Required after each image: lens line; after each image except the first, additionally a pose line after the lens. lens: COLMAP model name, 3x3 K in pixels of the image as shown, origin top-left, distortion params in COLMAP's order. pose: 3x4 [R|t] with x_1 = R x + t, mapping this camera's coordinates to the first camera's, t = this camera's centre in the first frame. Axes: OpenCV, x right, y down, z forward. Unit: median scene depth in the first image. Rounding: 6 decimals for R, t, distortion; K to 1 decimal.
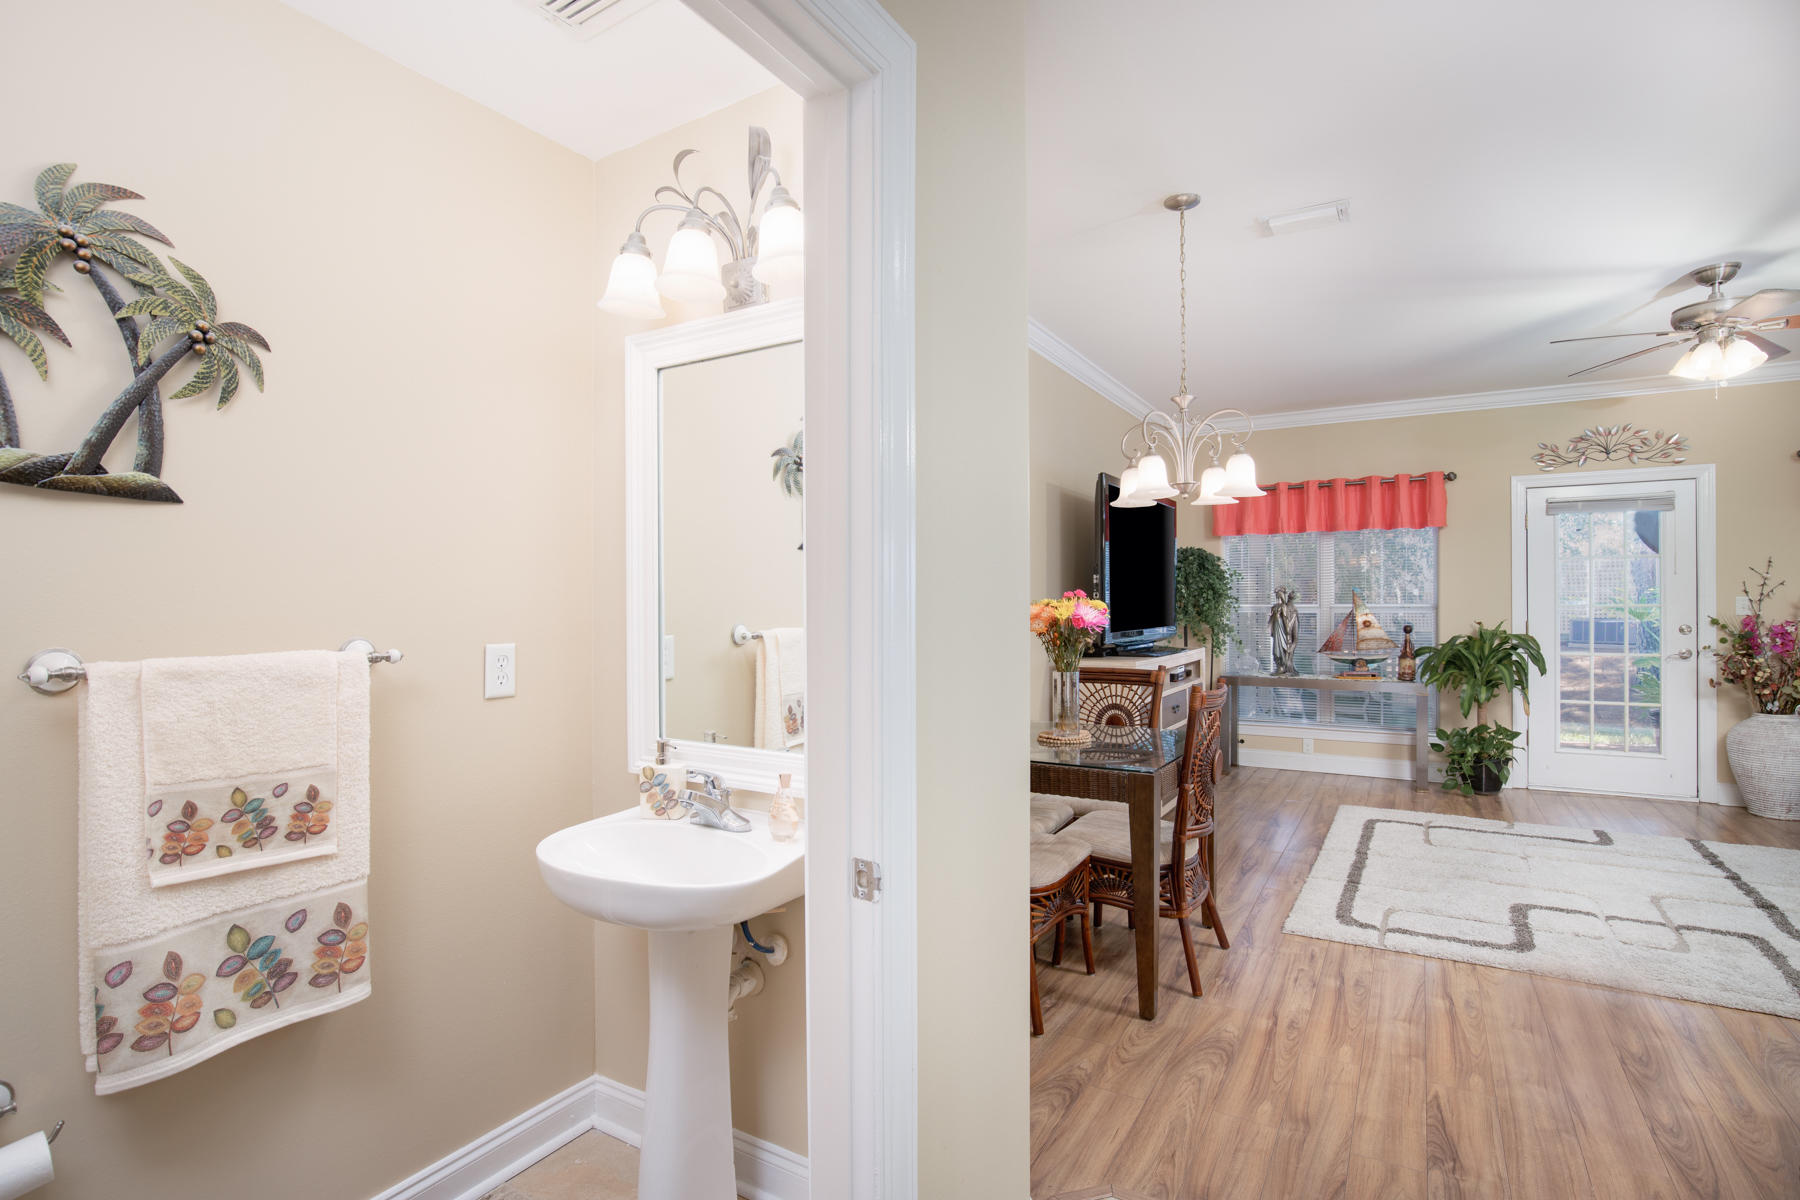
lens RADIAL K [[859.0, 0, 911.1], [0, 859.0, 601.3], [0, 0, 1]] dist [-0.018770, 0.000223]
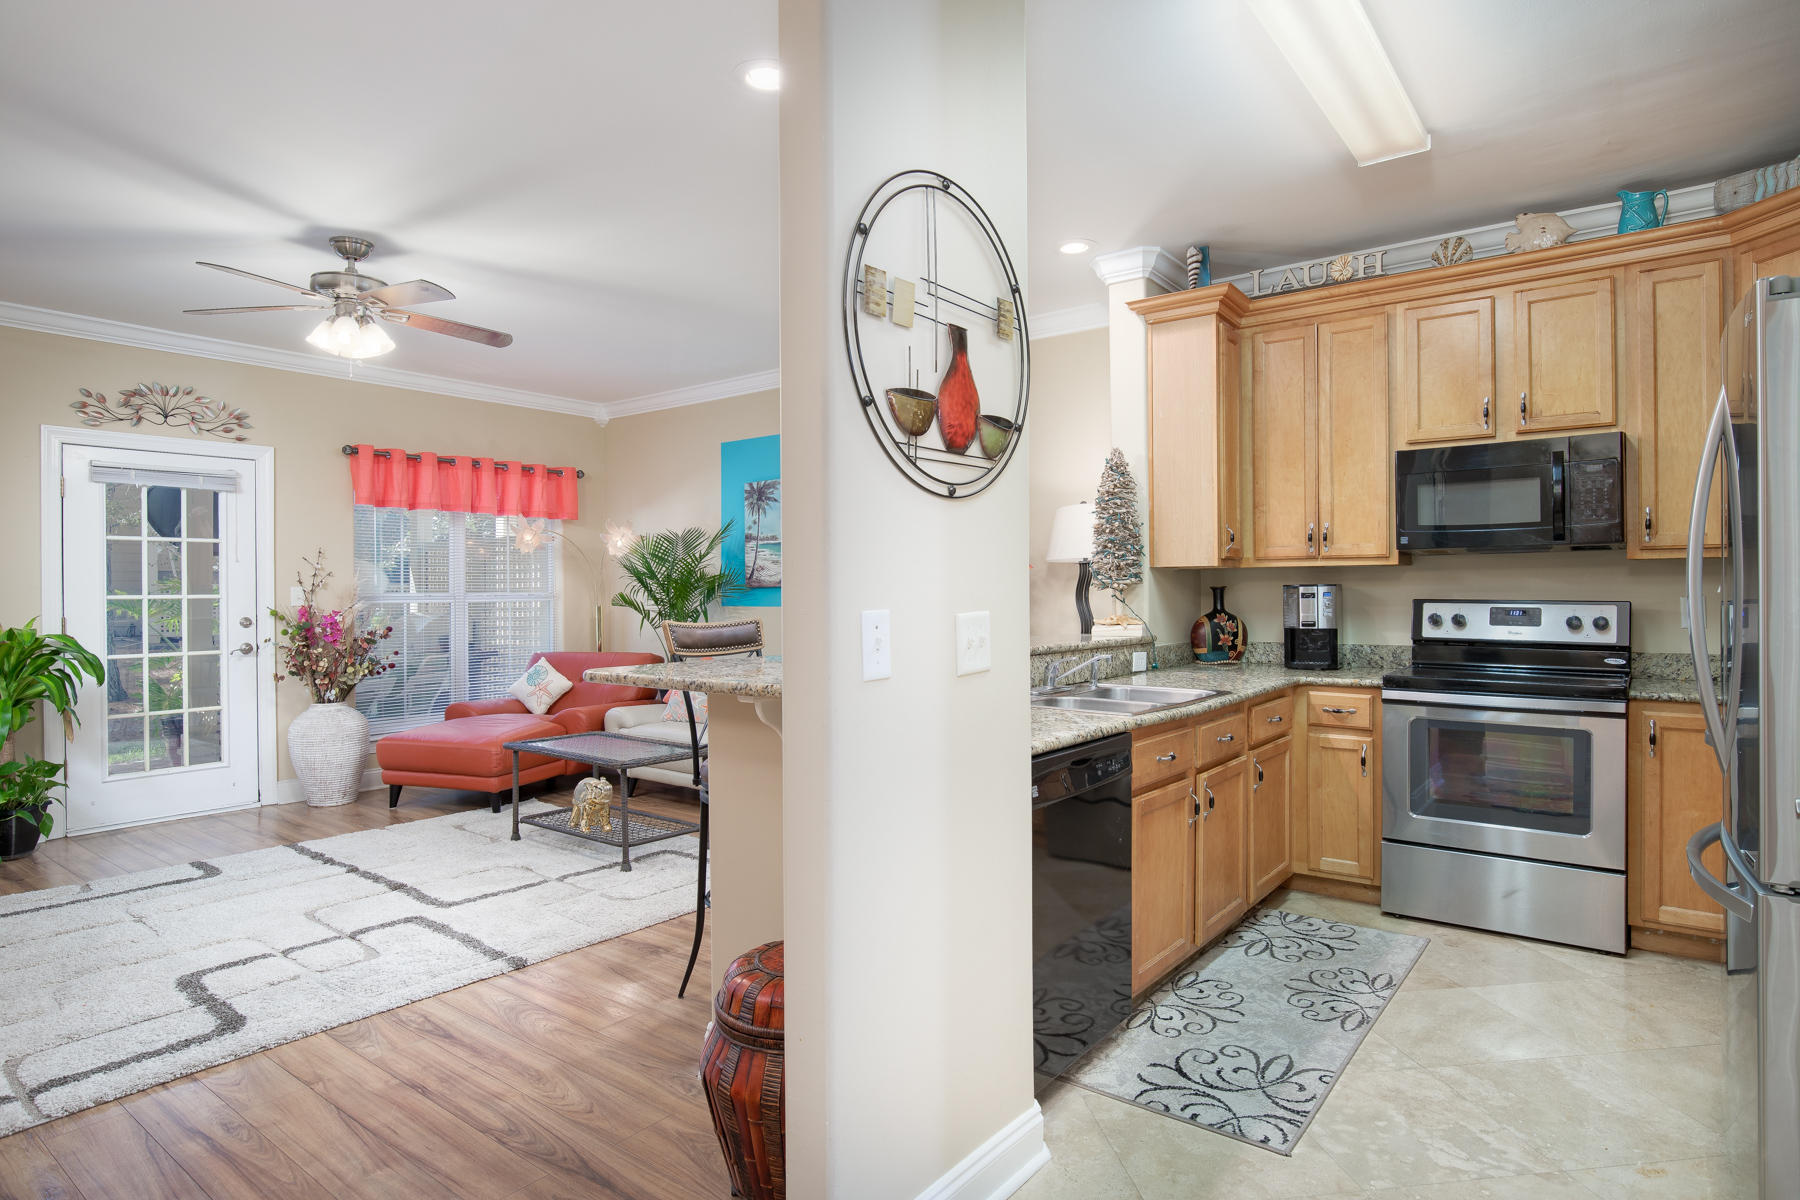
lens RADIAL K [[979.7, 0, 908.0], [0, 979.7, 595.1], [0, 0, 1]] dist [-0.020005, 0.002484]
pose [[0.117110, 0.002422, 0.993116, -0.076354], [0.005598, 0.999980, -0.003099, 0.016765], [-0.993103, 0.005923, 0.117094, 0.238103]]
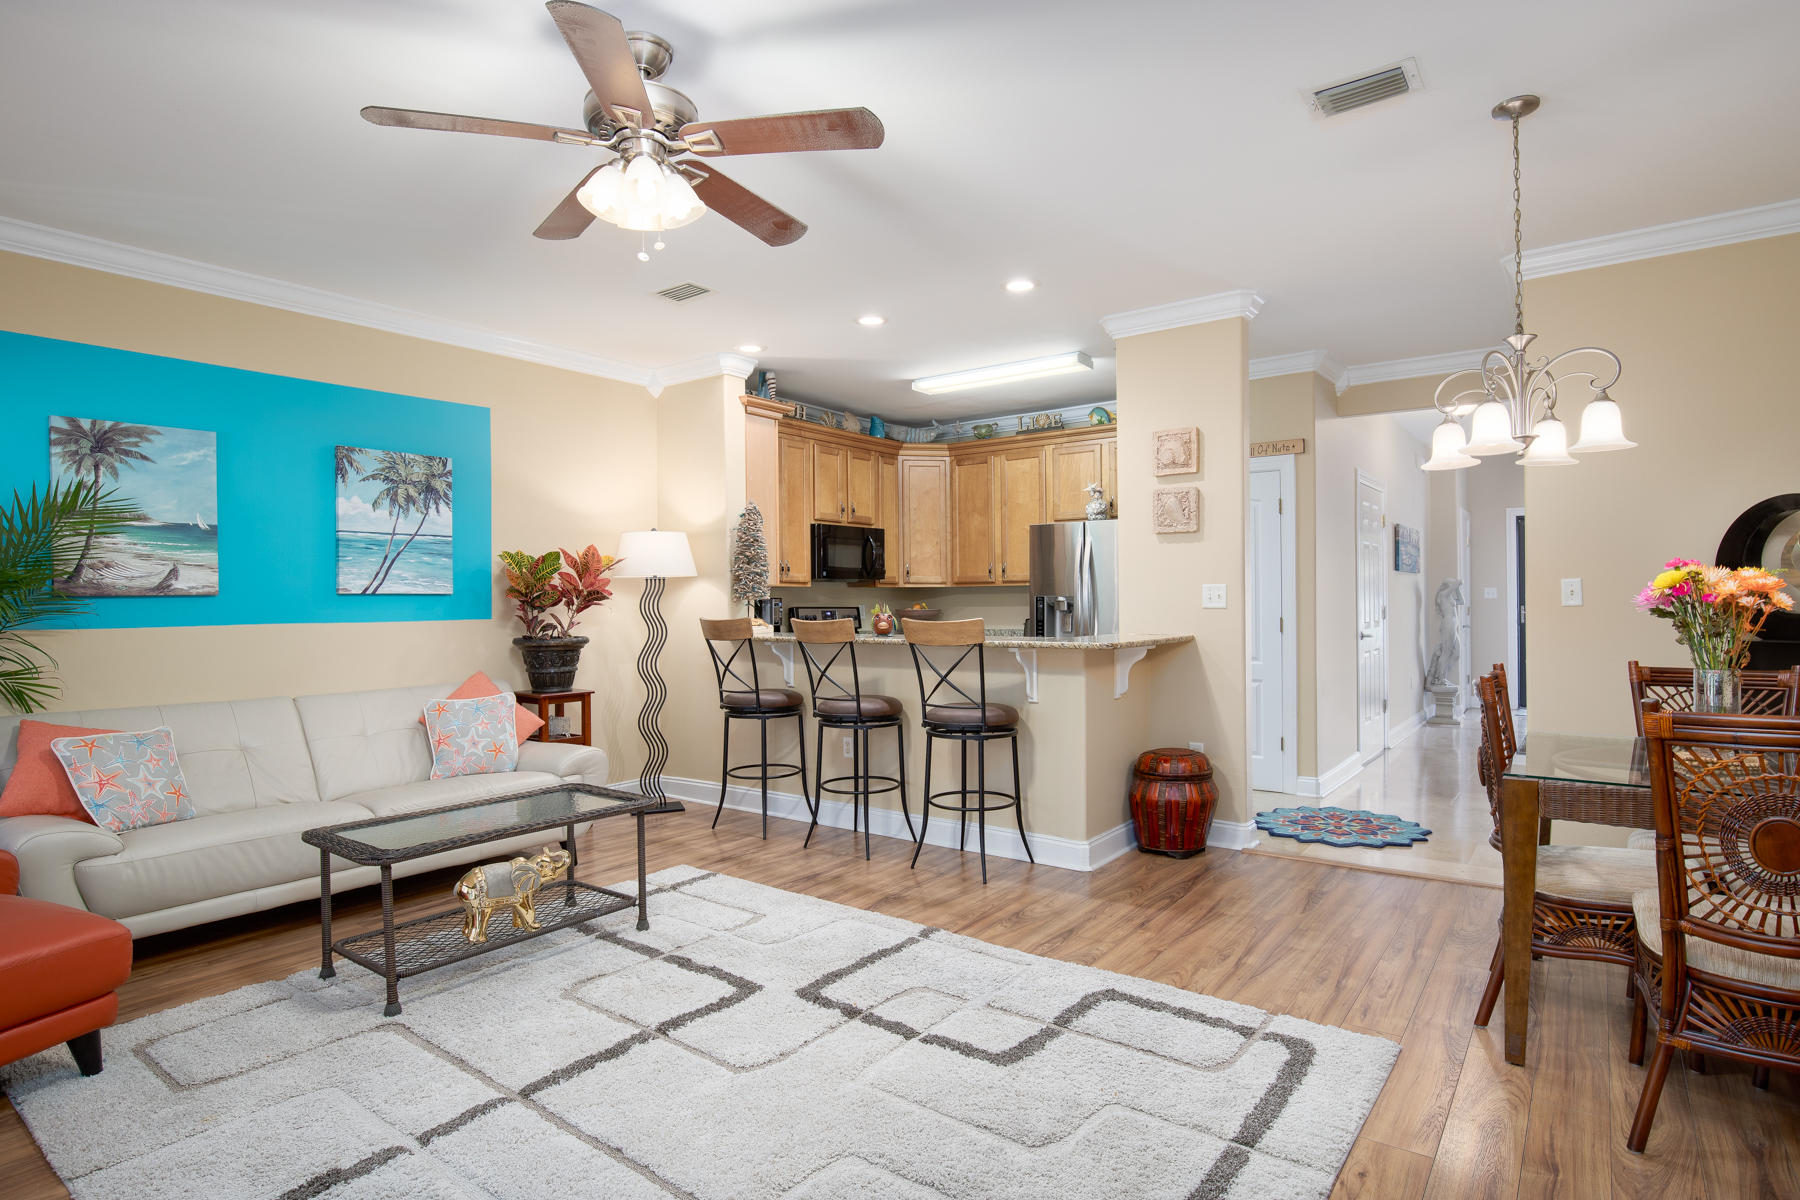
lens RADIAL K [[950.8, 0, 901.5], [0, 950.8, 605.9], [0, 0, 1]] dist [-0.020500, -0.000079]
pose [[-0.994799, 0.013613, 0.100942, 0.701745], [0.014099, 0.999892, 0.004107, 0.013990], [-0.100875, 0.005509, -0.994884, 1.669133]]
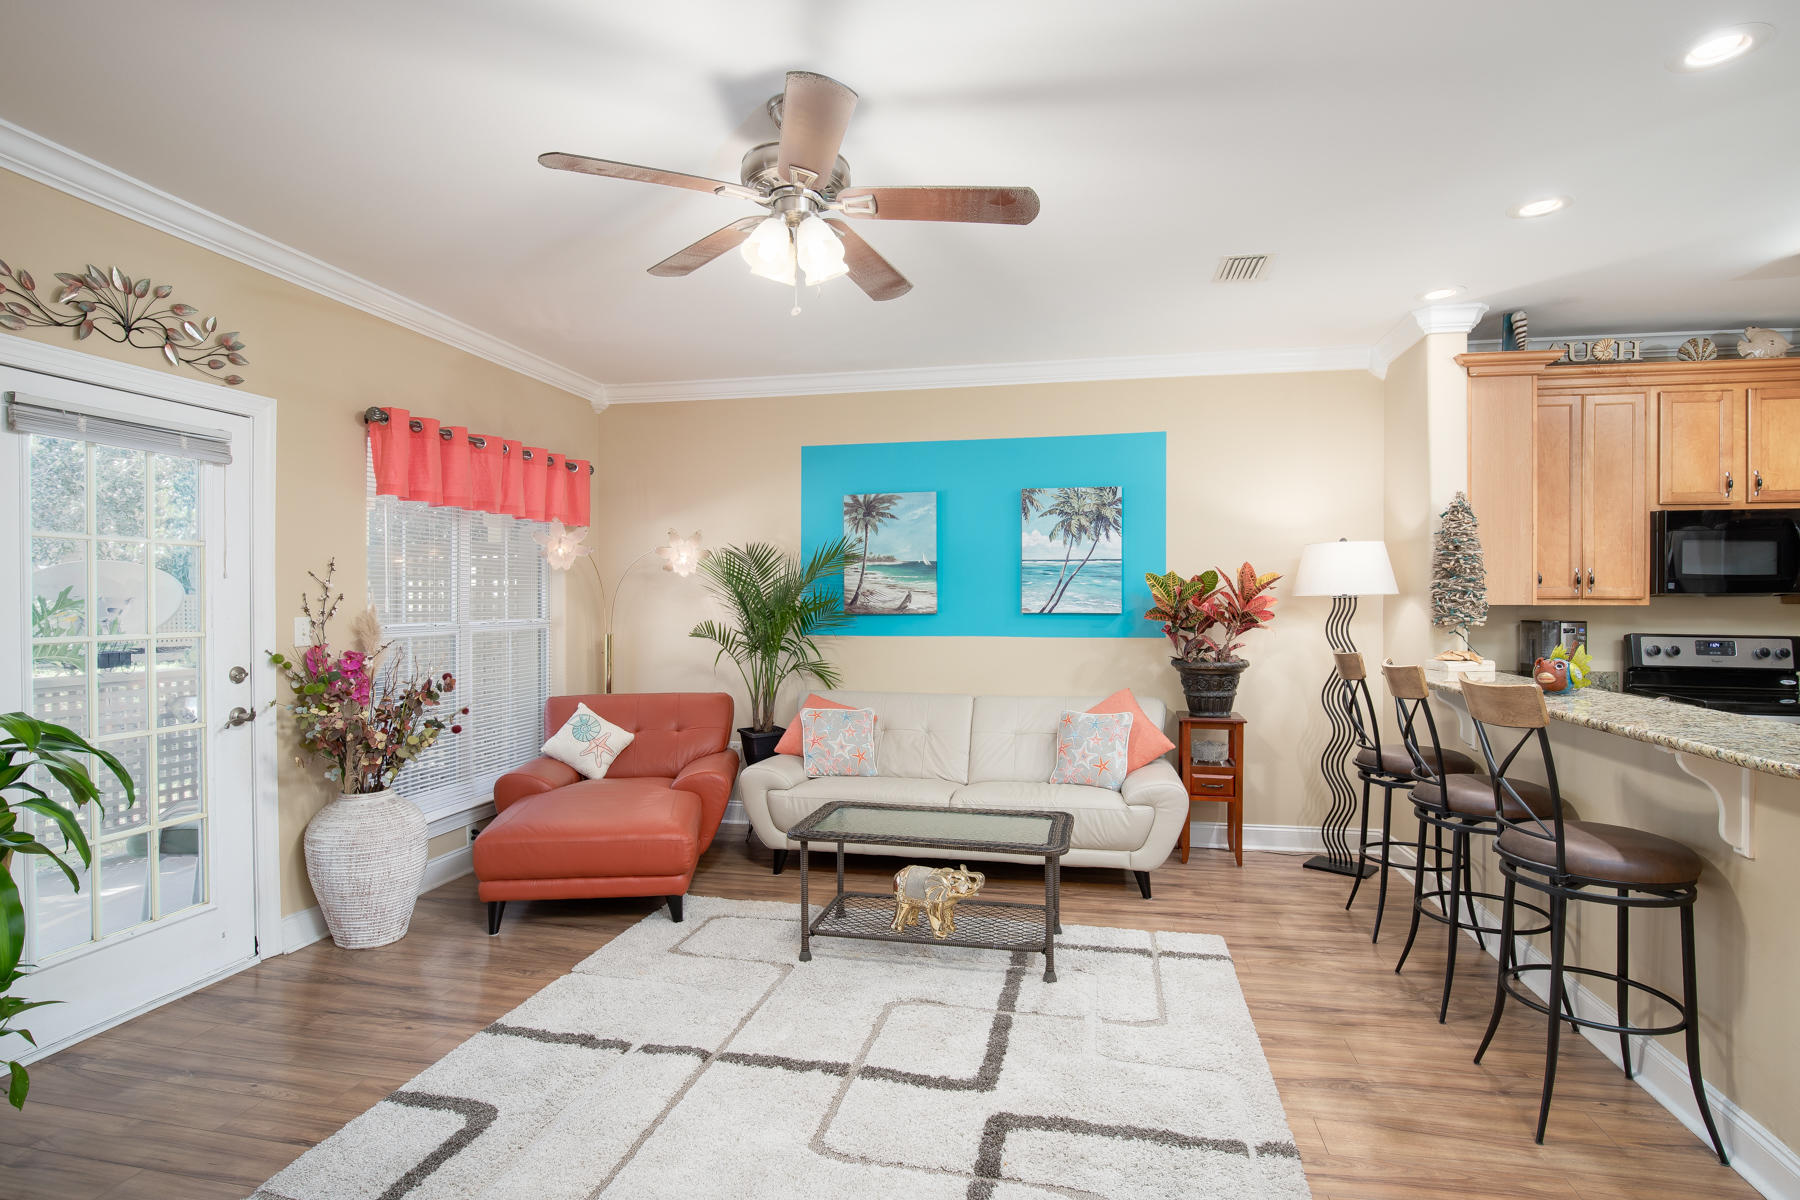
lens RADIAL K [[889.0, 0, 906.3], [0, 889.0, 607.9], [0, 0, 1]] dist [-0.028177, 0.002549]
pose [[-0.329134, -0.002375, 0.944280, 0.300306], [0.001569, 0.999994, 0.003062, -0.019787], [-0.944282, 0.002490, -0.329128, 1.141167]]
